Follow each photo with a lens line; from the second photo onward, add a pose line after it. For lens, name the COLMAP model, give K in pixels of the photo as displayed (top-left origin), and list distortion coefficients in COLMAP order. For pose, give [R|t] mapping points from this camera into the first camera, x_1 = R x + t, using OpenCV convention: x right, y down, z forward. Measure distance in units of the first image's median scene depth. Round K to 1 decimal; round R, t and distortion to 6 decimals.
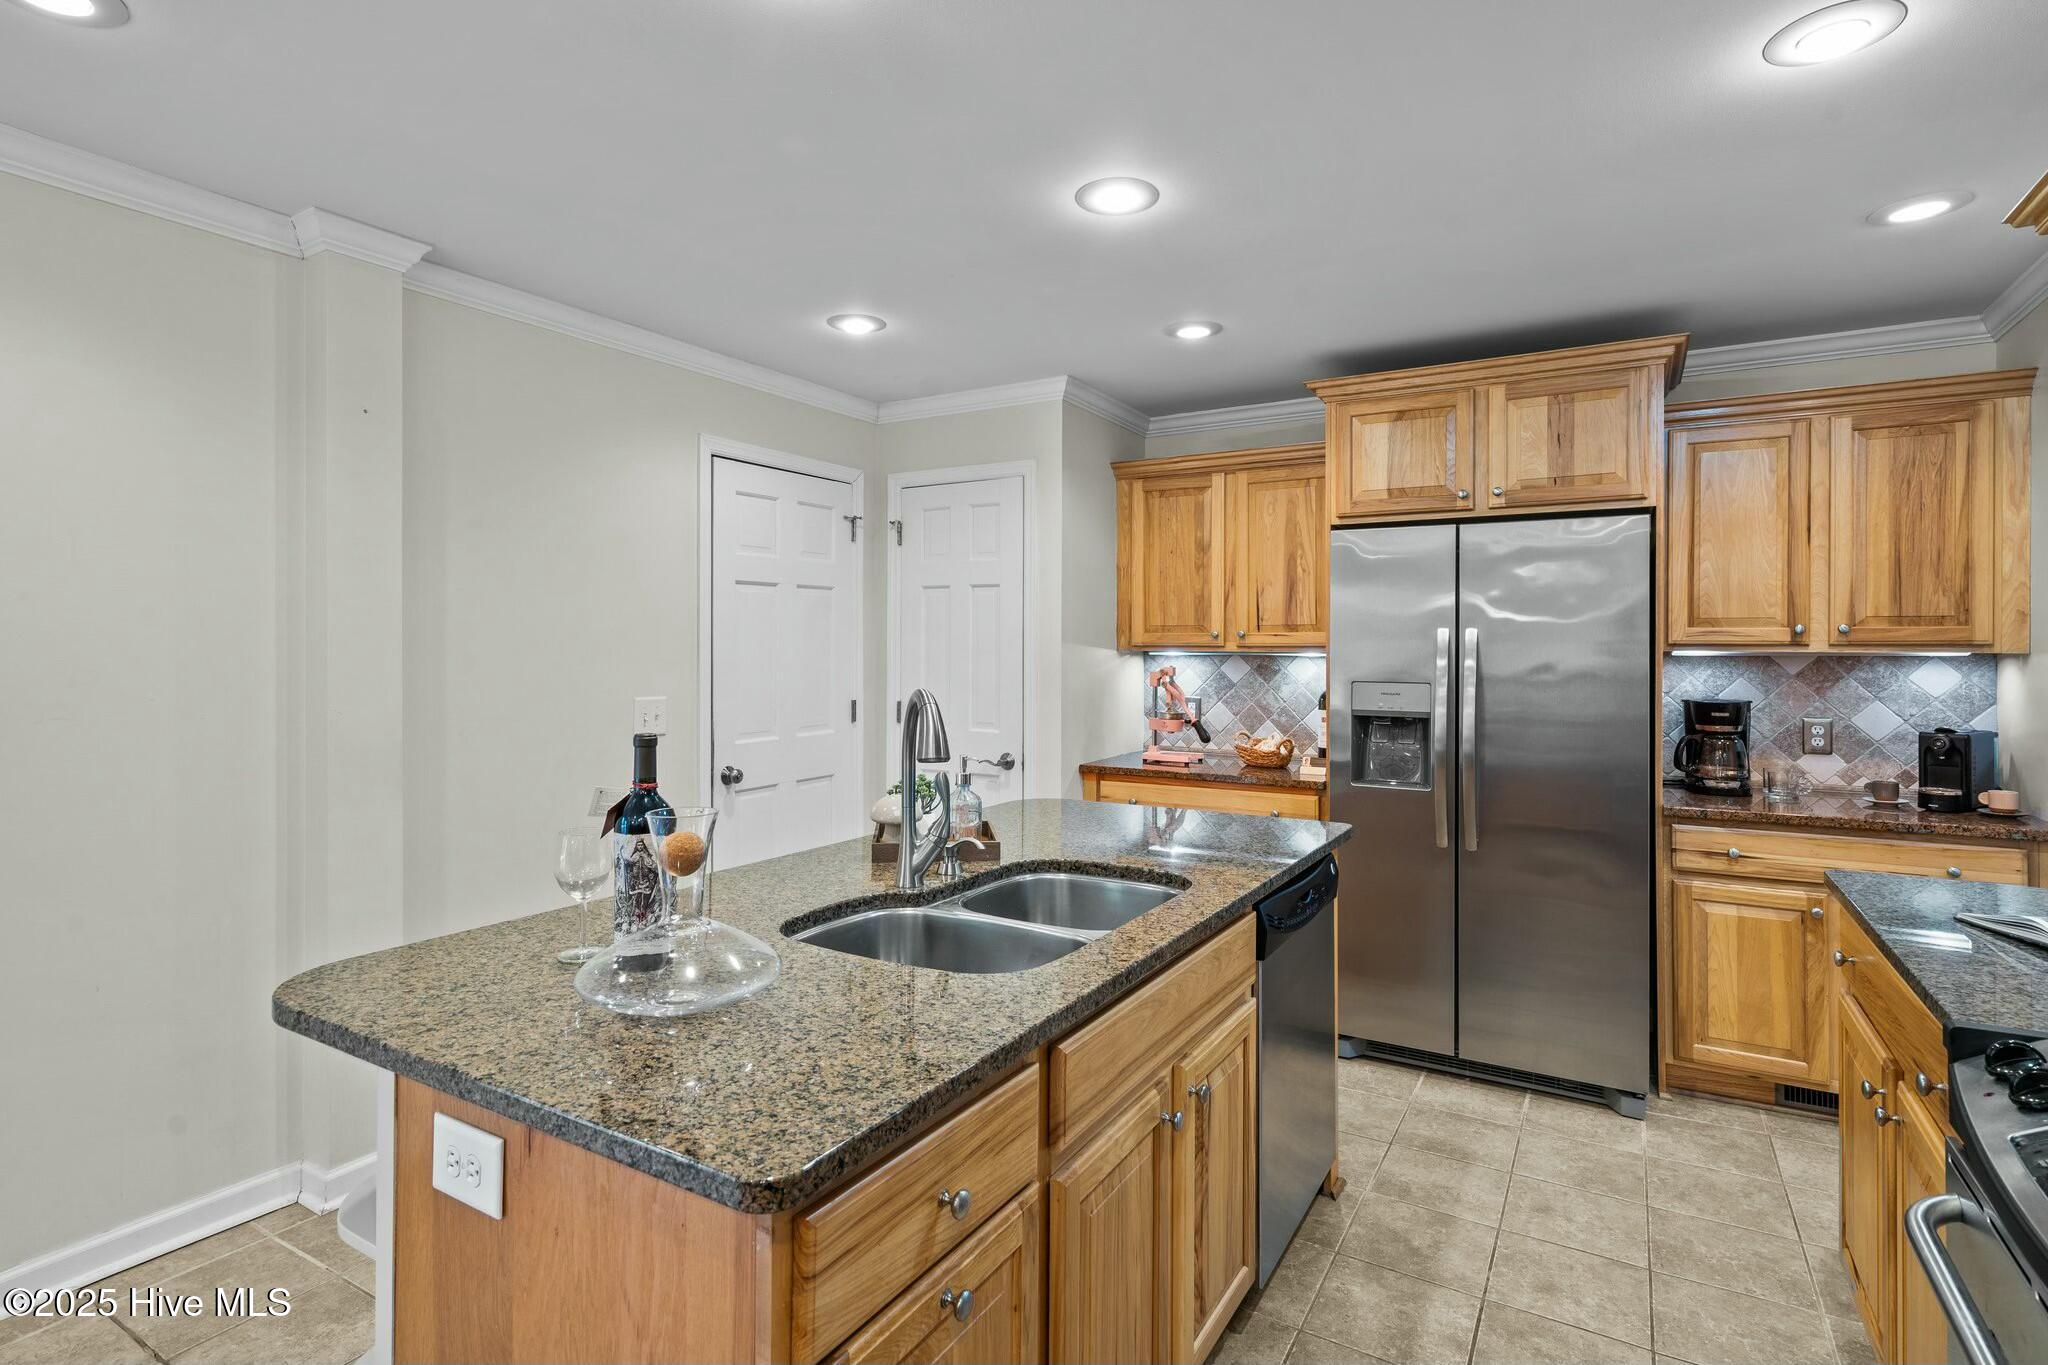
lens RADIAL K [[1017.9, 0, 1026.9], [0, 1017.9, 662.4], [0, 0, 1]] dist [0.006012, 0.000428]
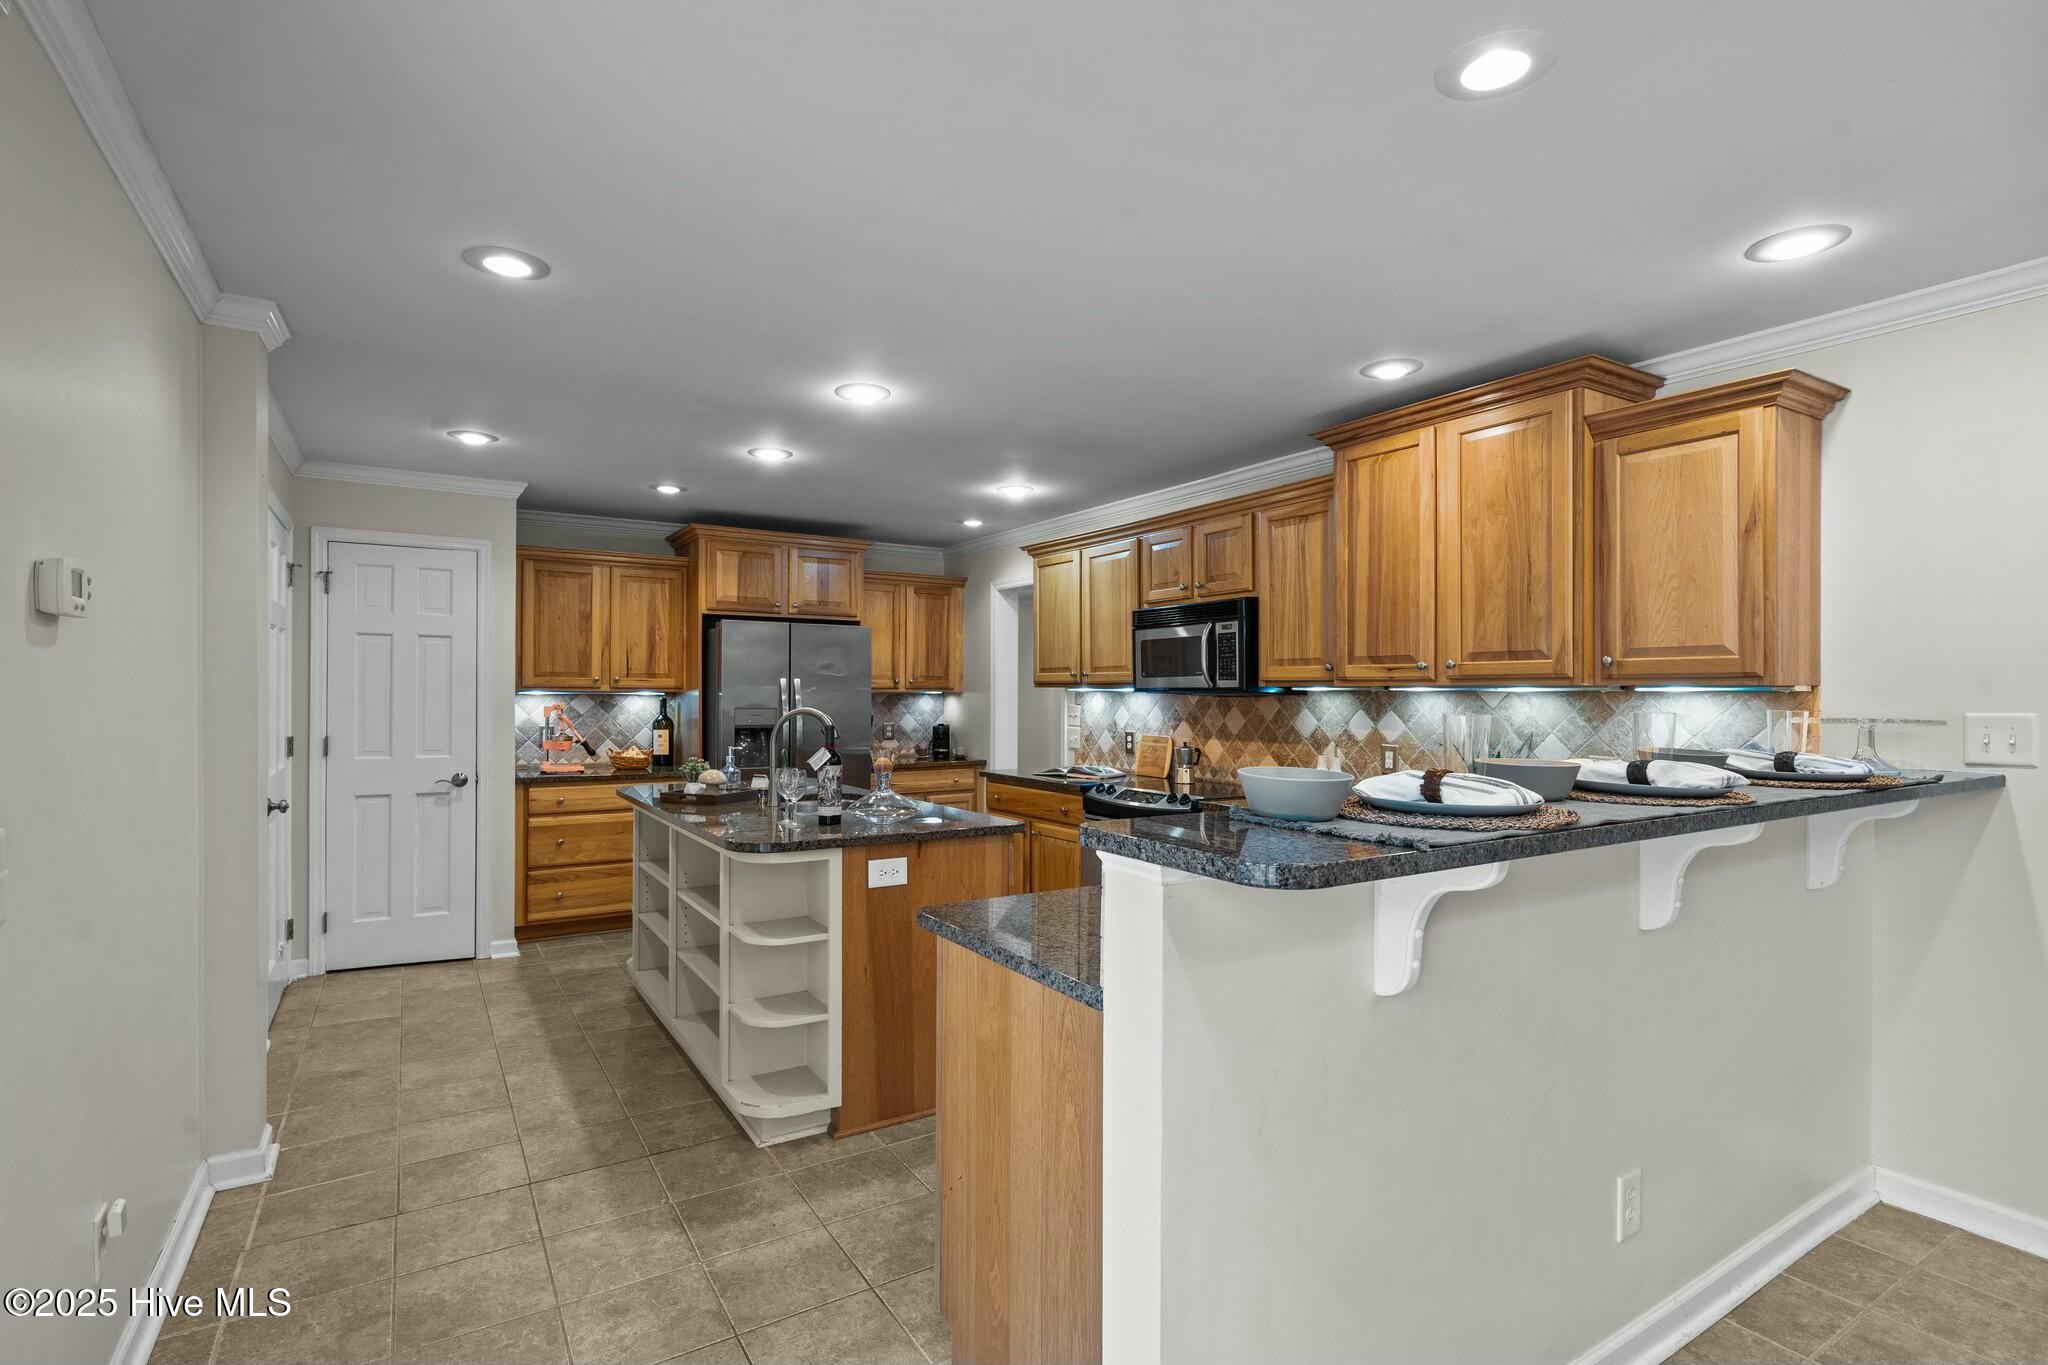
lens RADIAL K [[993.3, 0, 1023.3], [0, 993.3, 687.1], [0, 0, 1]] dist [0.002535, 0.000694]
pose [[0.458766, 0.004962, 0.888543, -0.867778], [0.009885, 0.999894, -0.010688, 0.004885], [-0.888502, 0.013687, 0.458668, -0.182164]]
